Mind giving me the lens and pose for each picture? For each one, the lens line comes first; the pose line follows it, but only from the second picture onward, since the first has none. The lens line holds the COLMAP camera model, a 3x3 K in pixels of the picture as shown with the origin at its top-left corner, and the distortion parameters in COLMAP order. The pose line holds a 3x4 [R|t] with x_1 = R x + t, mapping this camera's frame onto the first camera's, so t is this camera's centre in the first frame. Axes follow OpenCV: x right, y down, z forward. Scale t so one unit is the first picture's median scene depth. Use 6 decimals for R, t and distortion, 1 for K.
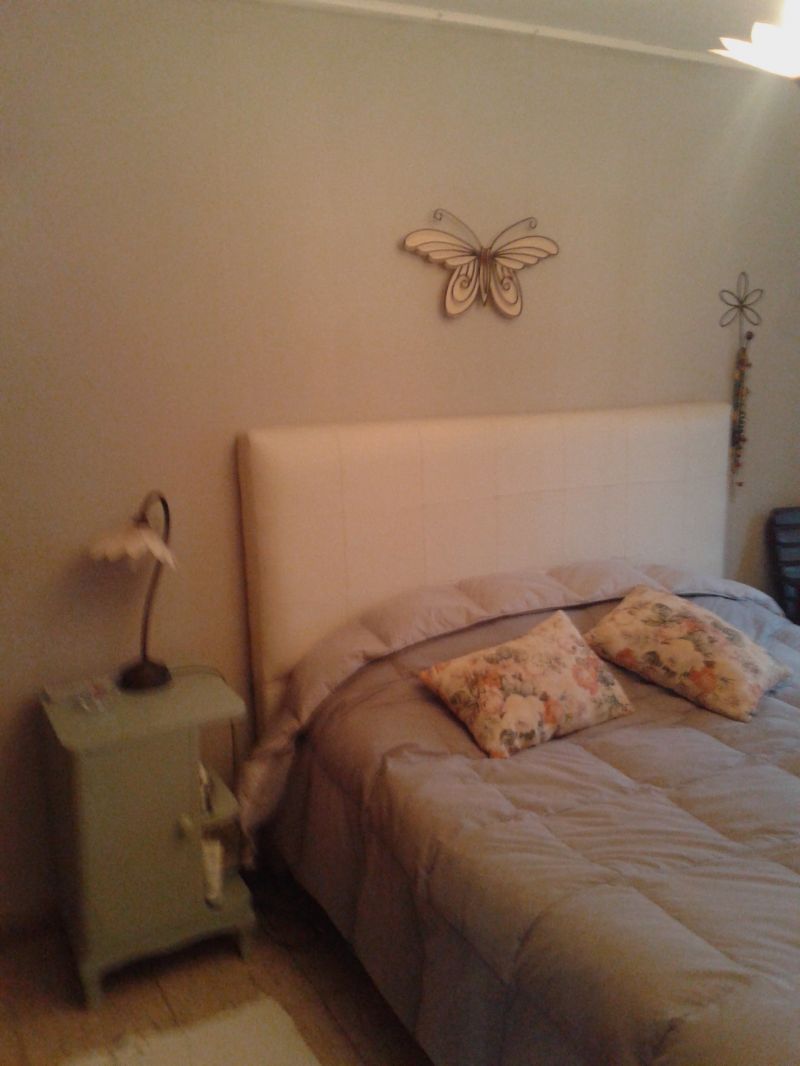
lens RADIAL K [[976.6, 0, 419.1], [0, 976.6, 530.4], [0, 0, 1]] dist [0.112020, -0.230565]
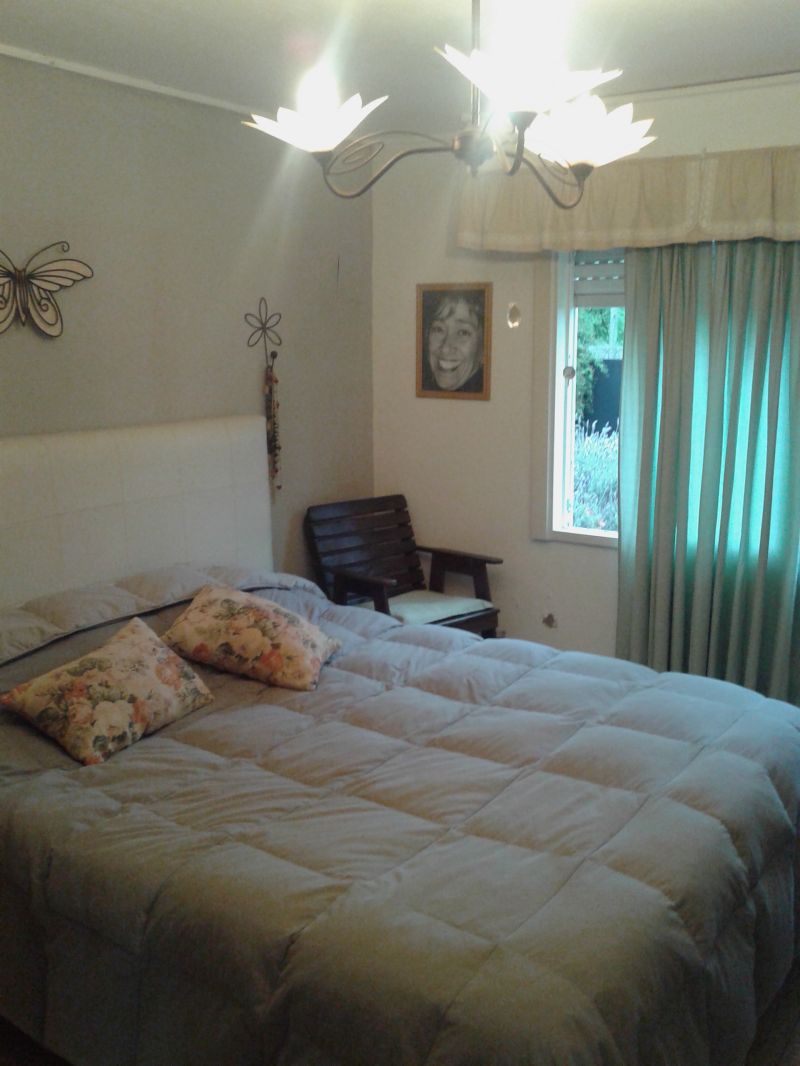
lens RADIAL K [[976.6, 0, 419.1], [0, 976.6, 530.4], [0, 0, 1]] dist [0.112020, -0.230565]
pose [[0.886612, -0.088906, 0.453889, -0.059570], [0.093986, 0.995508, 0.011408, 0.005704], [-0.452865, 0.032544, 0.890985, -0.084465]]
